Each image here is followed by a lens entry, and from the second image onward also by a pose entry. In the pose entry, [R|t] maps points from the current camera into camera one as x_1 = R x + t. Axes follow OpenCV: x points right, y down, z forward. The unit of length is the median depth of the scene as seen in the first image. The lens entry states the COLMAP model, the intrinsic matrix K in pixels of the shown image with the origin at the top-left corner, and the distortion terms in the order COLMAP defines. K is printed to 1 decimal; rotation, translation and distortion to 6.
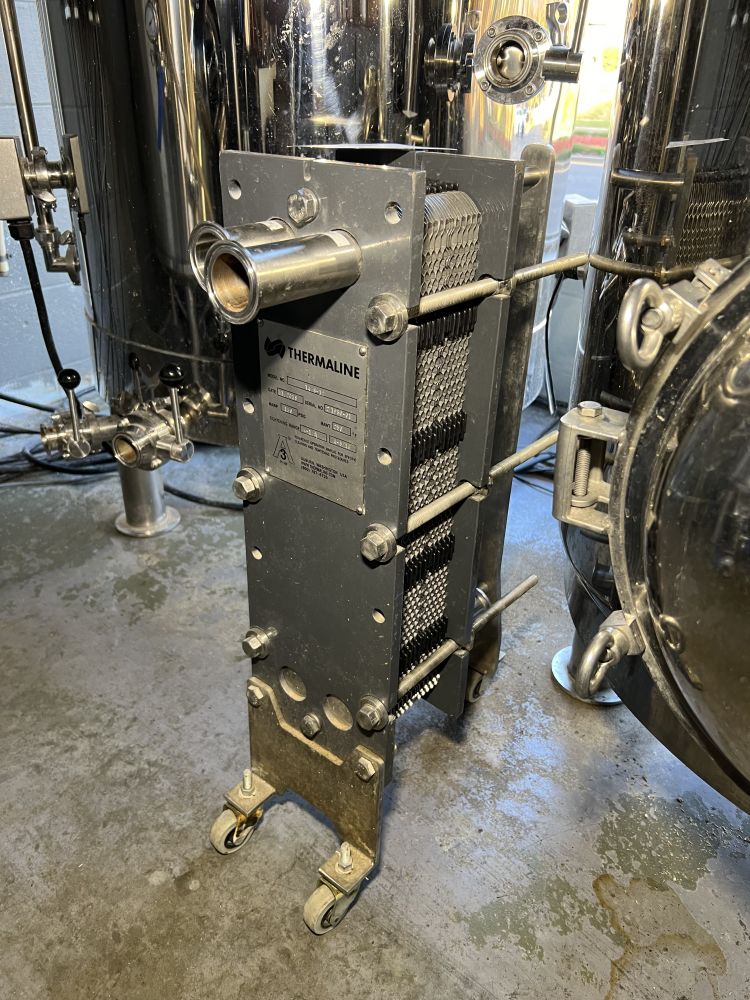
lens RADIAL K [[753.2, 0, 382.1], [0, 753.2, 505.2], [0, 0, 1]] dist [0.006237, -0.027475]
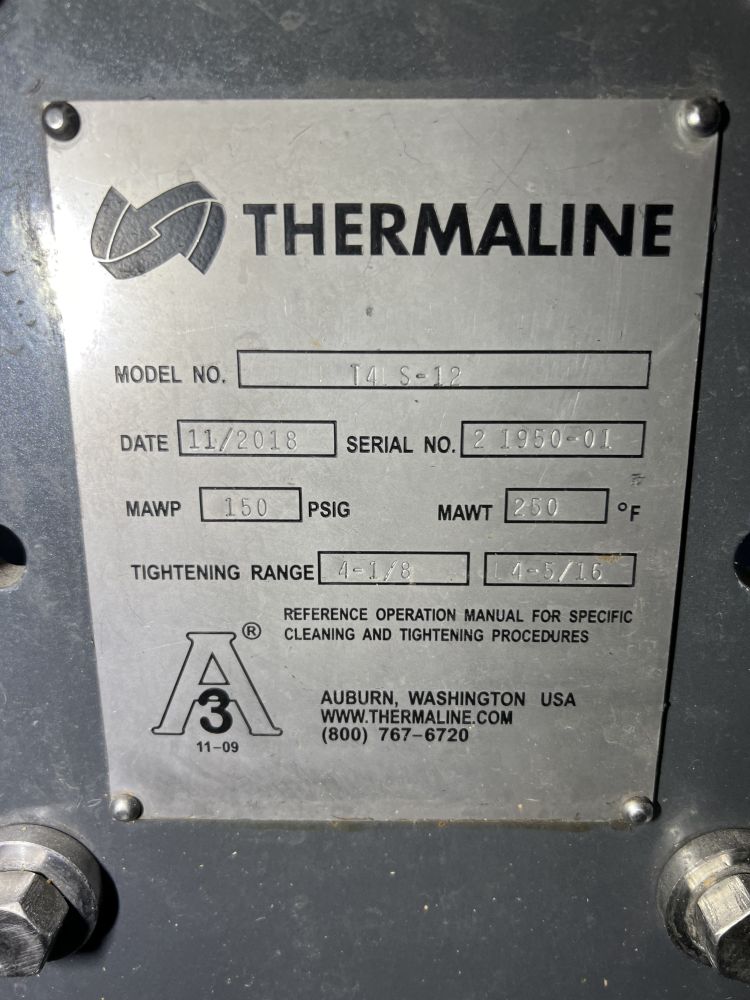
lens RADIAL K [[753.2, 0, 374.9], [0, 753.2, 496.0], [0, 0, 1]] dist [0.006237, -0.027475]
pose [[0.787690, -0.176236, 0.590326, -0.191254], [0.318915, 0.936477, -0.145961, -0.070277], [-0.527103, 0.303236, 0.793858, 0.669698]]
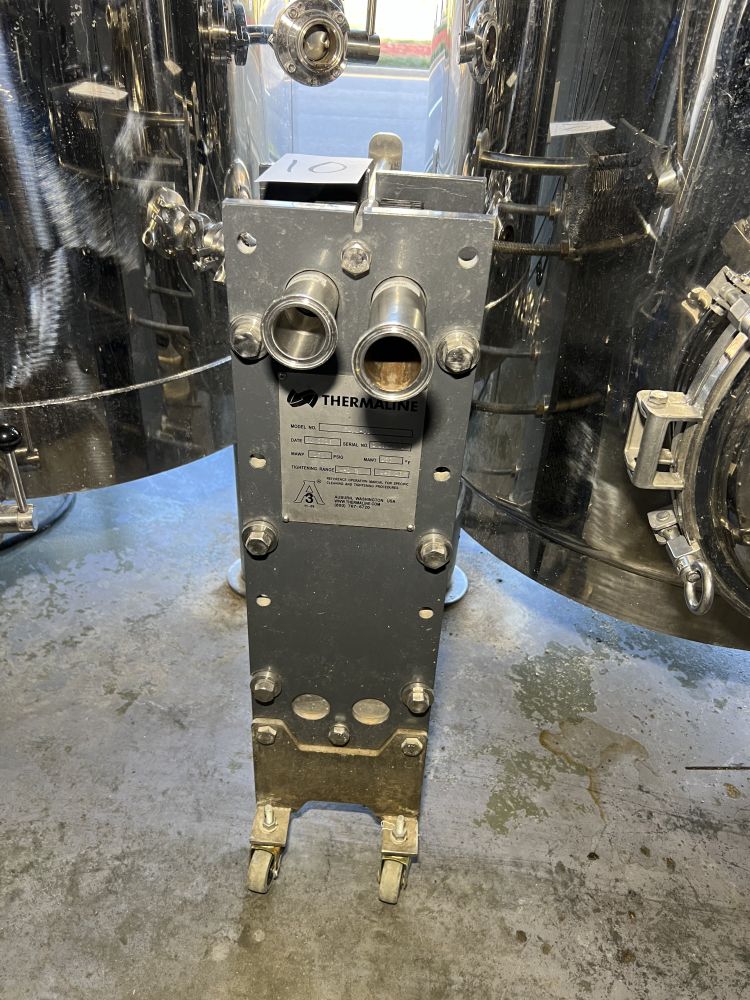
lens RADIAL K [[753.2, 0, 373.8], [0, 753.2, 498.8], [0, 0, 1]] dist [0.006237, -0.027475]
pose [[0.814007, -0.316040, 0.487352, -0.470598], [0.258238, 0.948450, 0.183729, -0.196136], [-0.520295, -0.023704, 0.853658, 0.108151]]
